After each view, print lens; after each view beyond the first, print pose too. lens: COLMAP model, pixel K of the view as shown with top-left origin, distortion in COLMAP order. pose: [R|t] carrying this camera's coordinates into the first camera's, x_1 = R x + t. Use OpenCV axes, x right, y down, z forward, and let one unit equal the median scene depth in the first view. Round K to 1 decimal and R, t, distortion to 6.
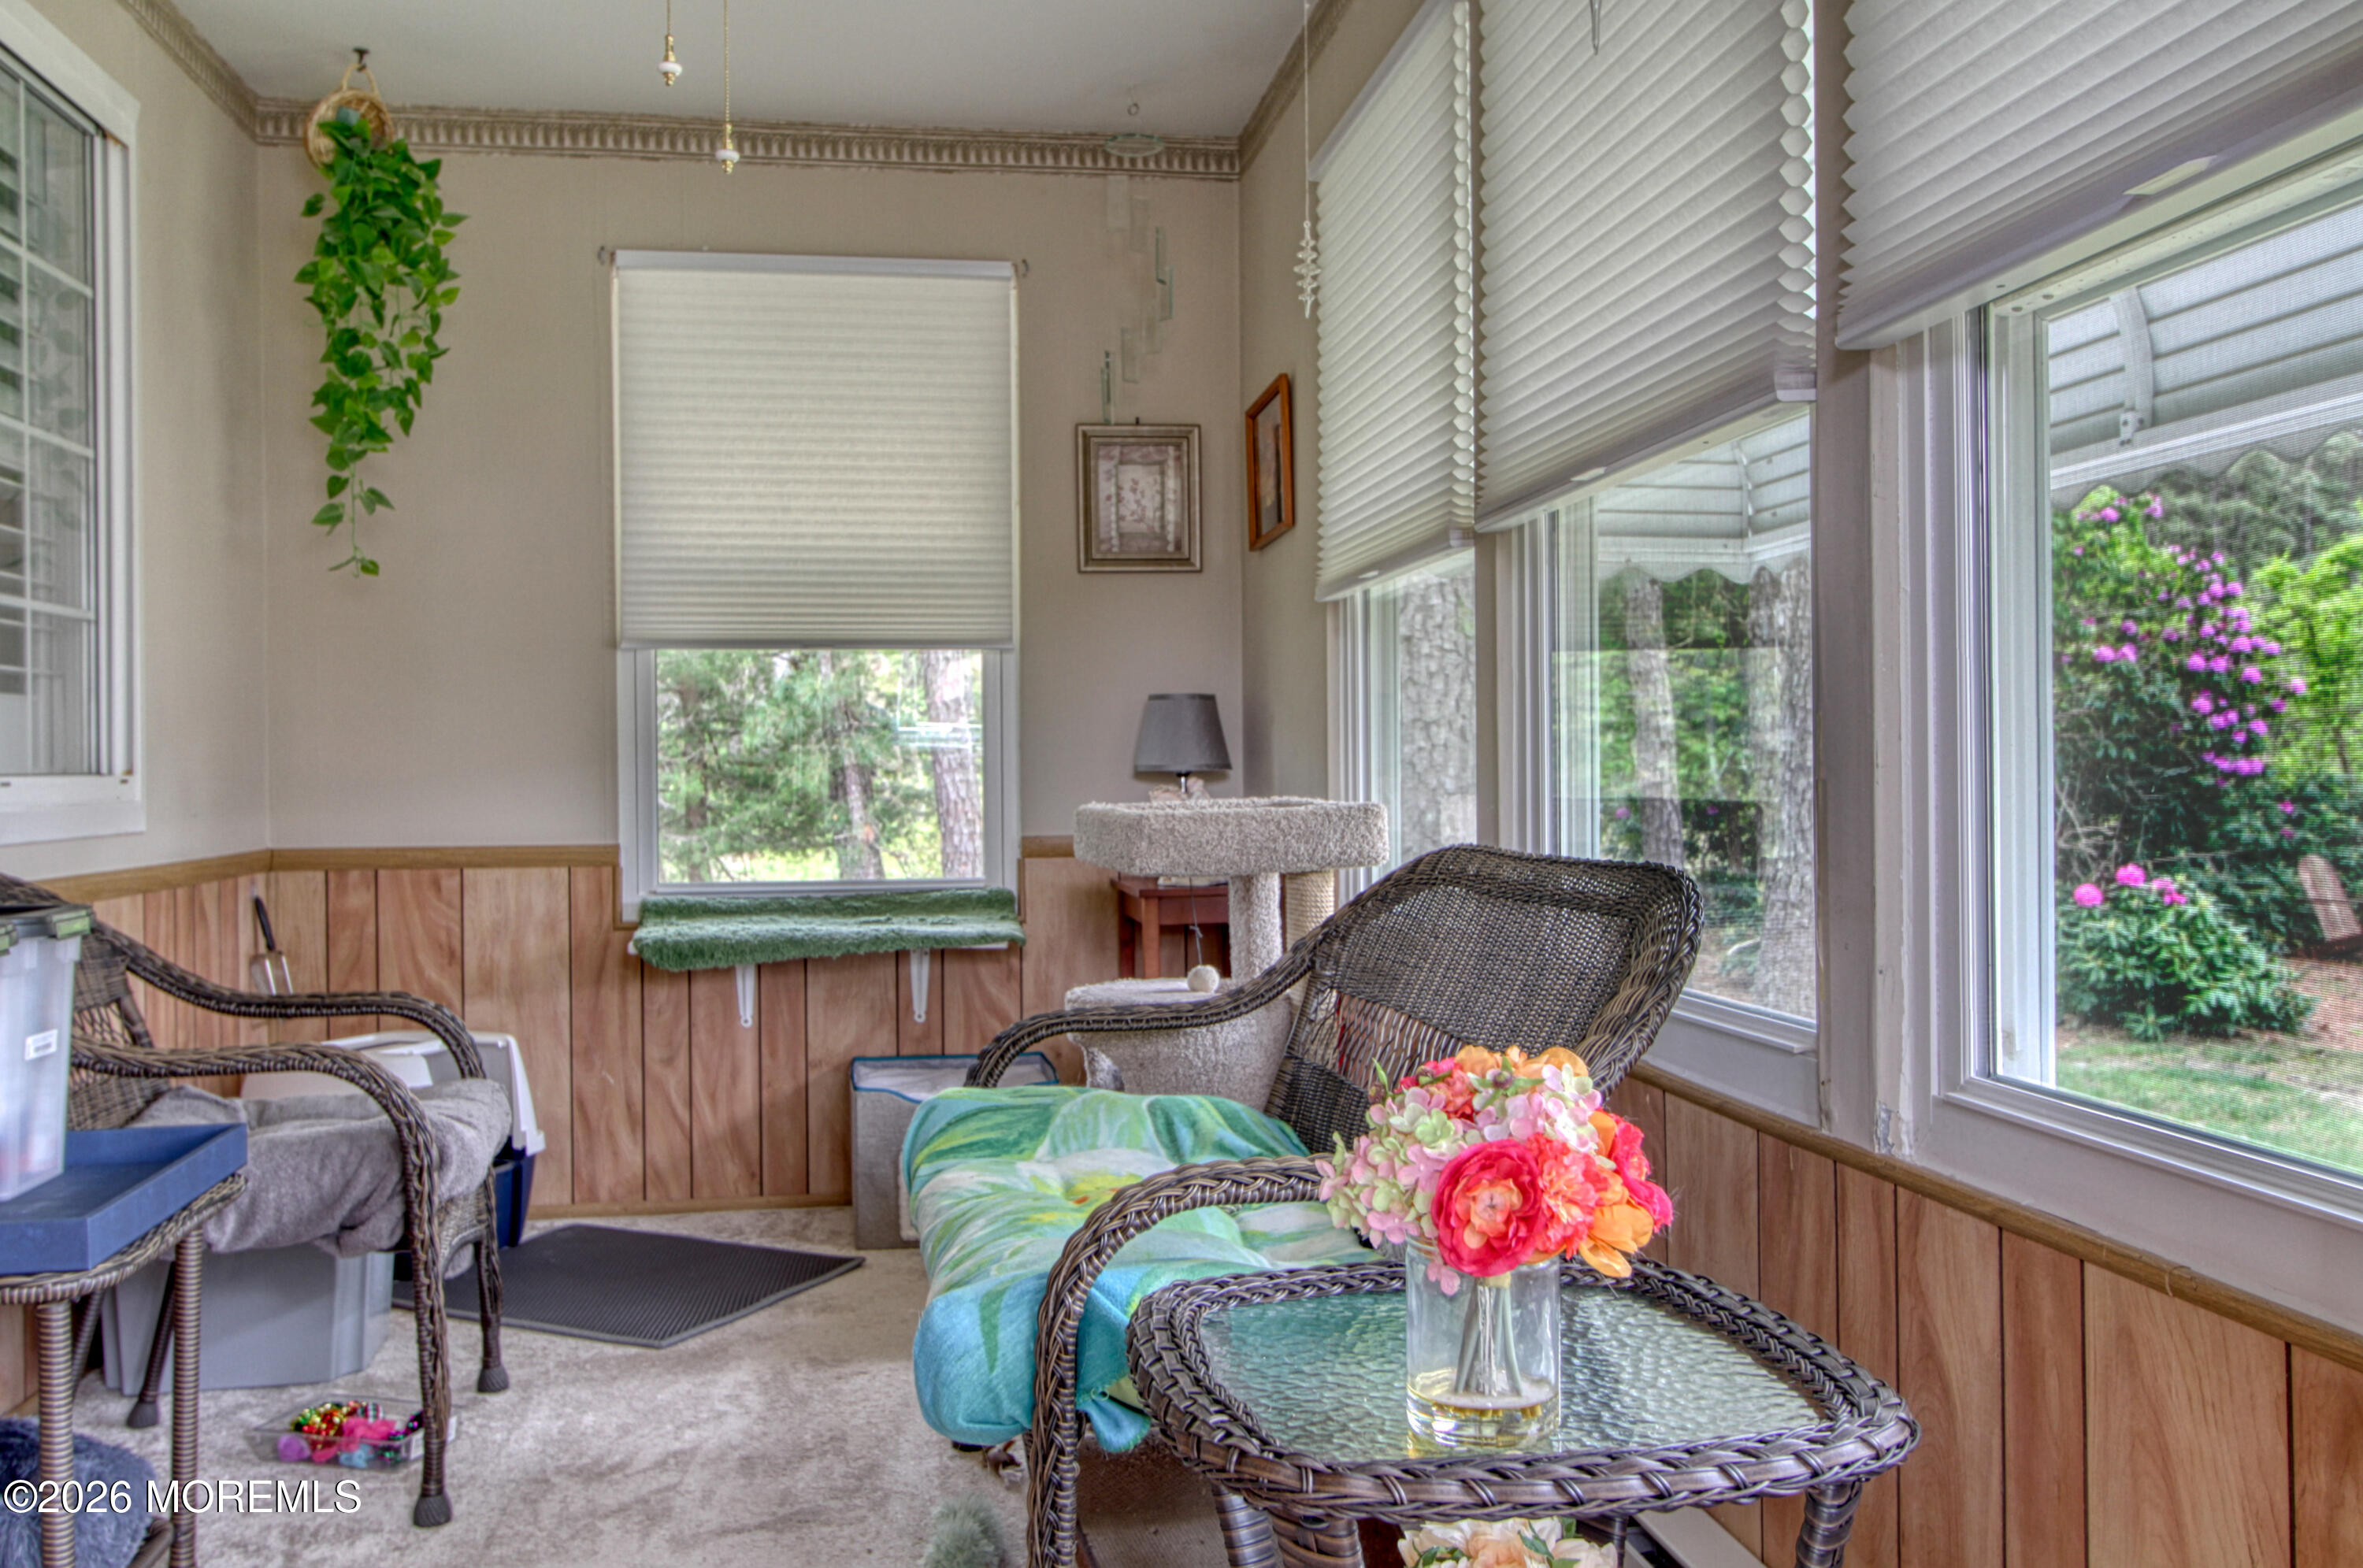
lens RADIAL K [[1891.4, 0, 1184.9], [0, 1891.4, 777.6], [0, 0, 1]] dist [-0.029477, -0.003353]
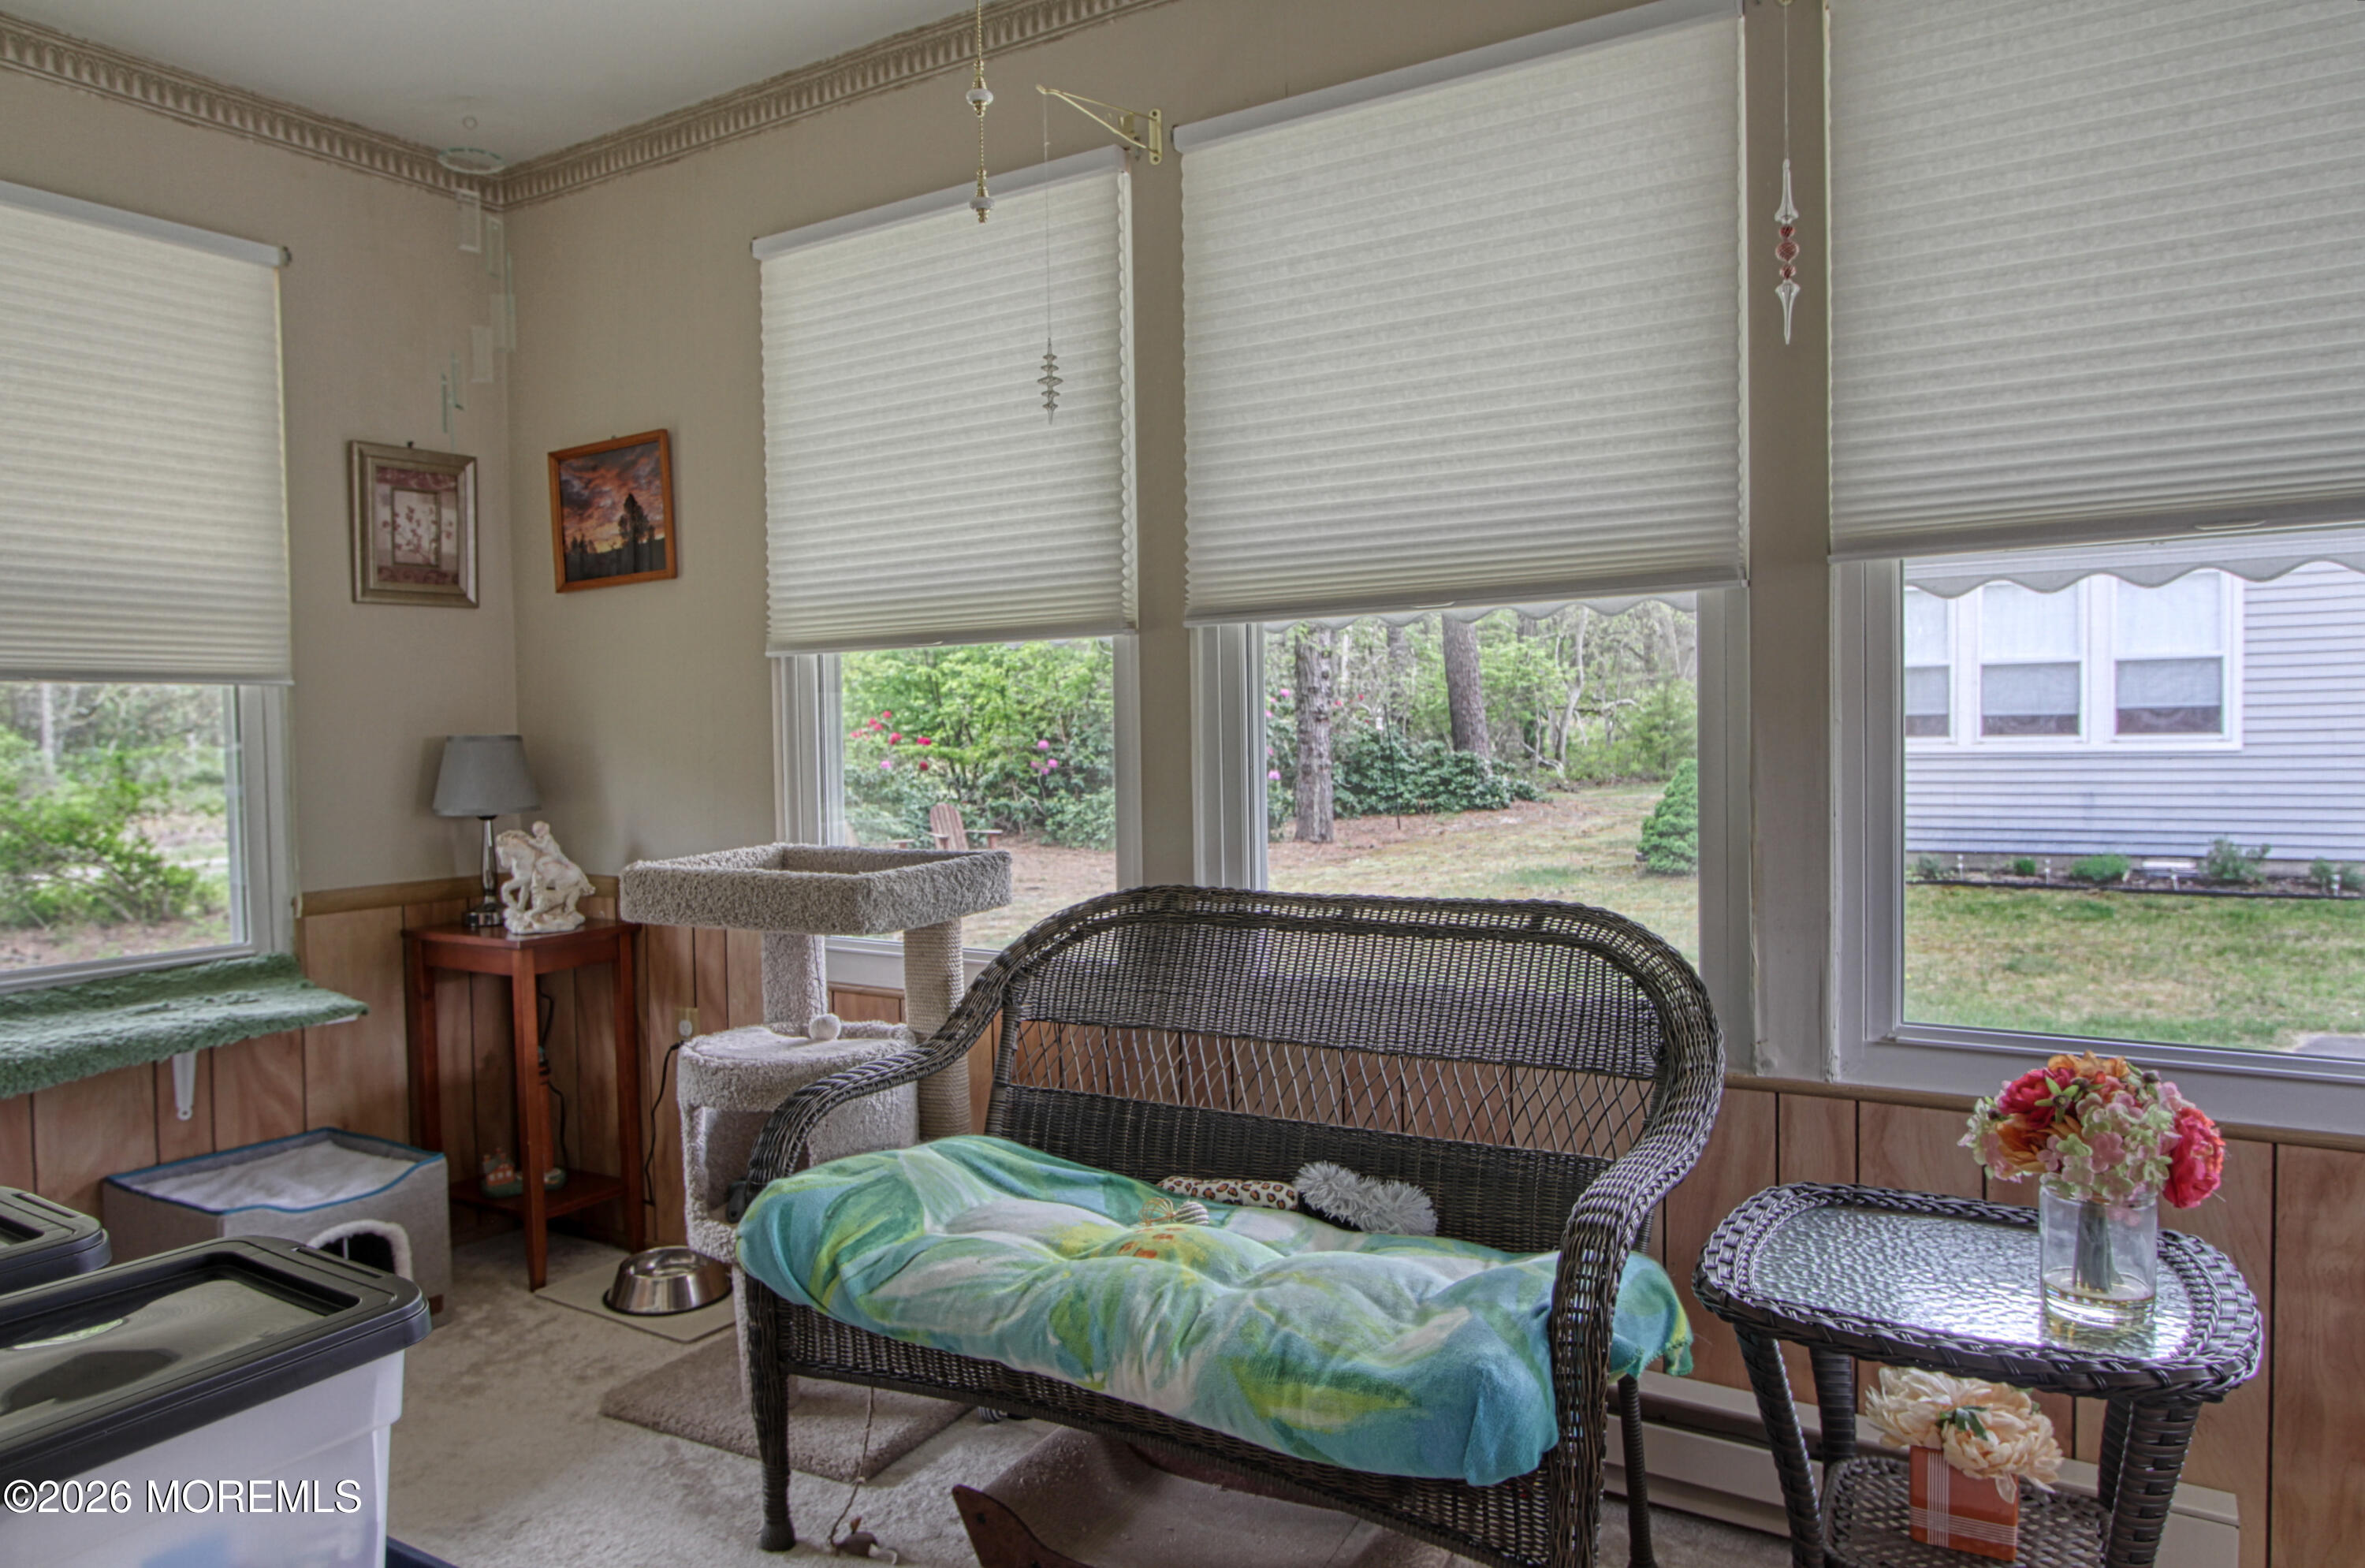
lens RADIAL K [[1520.0, 0, 1189.0], [0, 1520.0, 780.4], [0, 0, 1]] dist [-0.010493, 0.000563]
pose [[0.669625, -0.027898, 0.742176, -0.333382], [0.015883, 0.999604, 0.023244, -0.032108], [-0.742530, -0.003777, 0.669802, 0.200408]]
